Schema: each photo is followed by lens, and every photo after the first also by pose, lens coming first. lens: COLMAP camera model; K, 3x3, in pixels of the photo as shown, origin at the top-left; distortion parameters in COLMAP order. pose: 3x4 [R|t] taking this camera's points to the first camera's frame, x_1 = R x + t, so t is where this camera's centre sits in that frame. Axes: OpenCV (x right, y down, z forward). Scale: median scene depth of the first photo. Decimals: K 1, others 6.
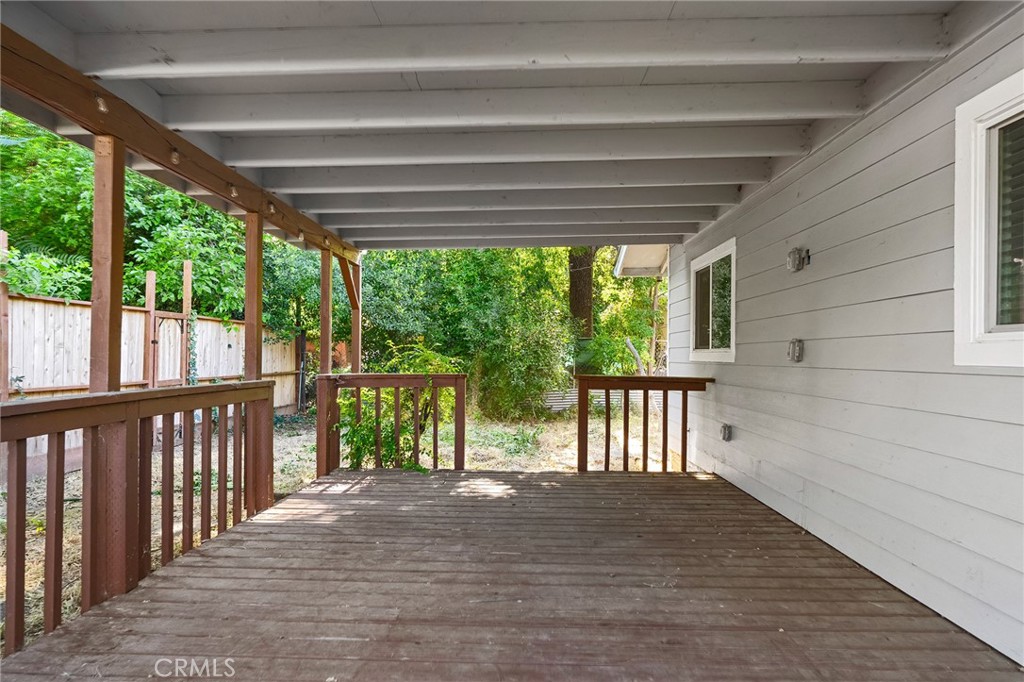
lens RADIAL K [[604.4, 0, 519.5], [0, 604.4, 347.1], [0, 0, 1]] dist [-0.001118, -0.000741]
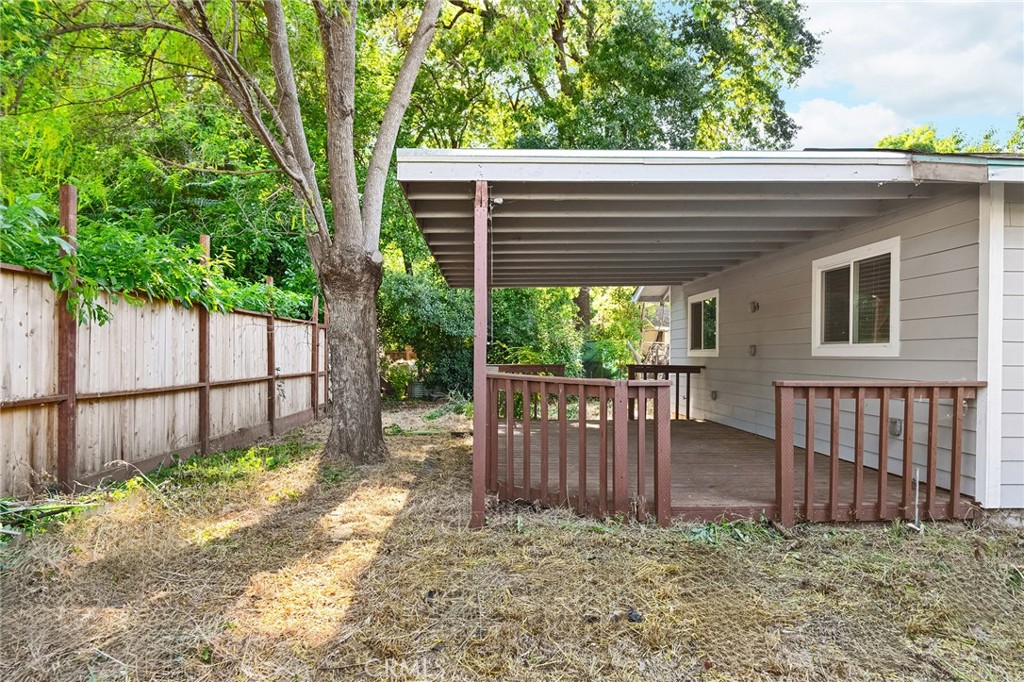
lens RADIAL K [[604.4, 0, 507.4], [0, 604.4, 347.5], [0, 0, 1]] dist [-0.001118, -0.000741]
pose [[0.998101, -0.002586, 0.061542, -0.358801], [0.002418, 0.999993, 0.002813, -0.008735], [-0.061549, -0.002658, 0.998101, -0.717841]]
